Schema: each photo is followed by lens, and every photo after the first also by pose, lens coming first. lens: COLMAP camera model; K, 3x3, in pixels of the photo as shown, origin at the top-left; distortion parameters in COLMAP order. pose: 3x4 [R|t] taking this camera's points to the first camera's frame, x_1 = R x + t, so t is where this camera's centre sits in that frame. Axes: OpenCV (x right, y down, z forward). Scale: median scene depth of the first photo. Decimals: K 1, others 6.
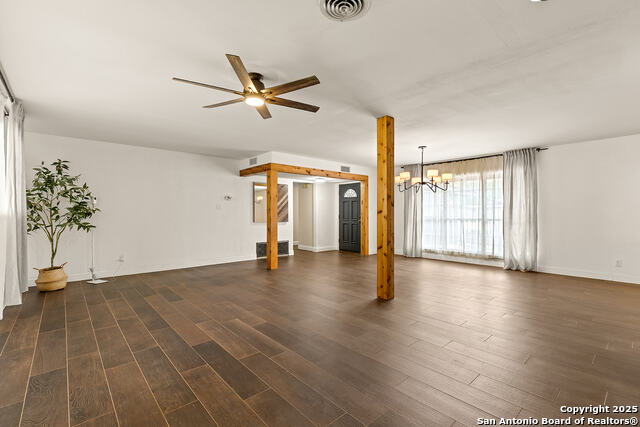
lens RADIAL K [[287.4, 0, 321.2], [0, 287.4, 215.3], [0, 0, 1]] dist [-0.001257, -0.000153]
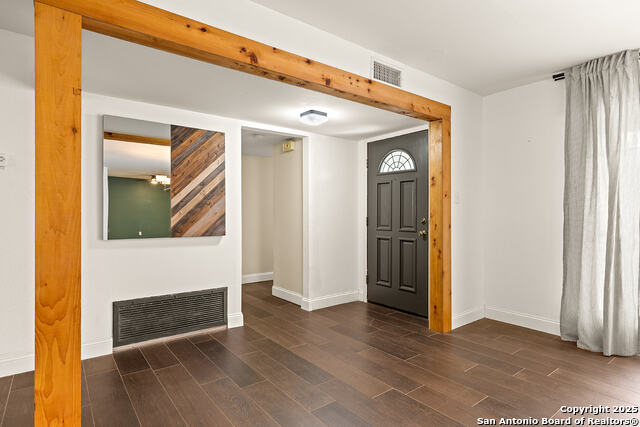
lens RADIAL K [[346.1, 0, 316.8], [0, 346.1, 216.4], [0, 0, 1]] dist [0.002914, 0.000321]
pose [[0.996602, 0.002416, -0.082328, 0.034266], [-0.001886, 0.999977, 0.006523, -0.004460], [0.082342, -0.006345, 0.996584, 0.554837]]
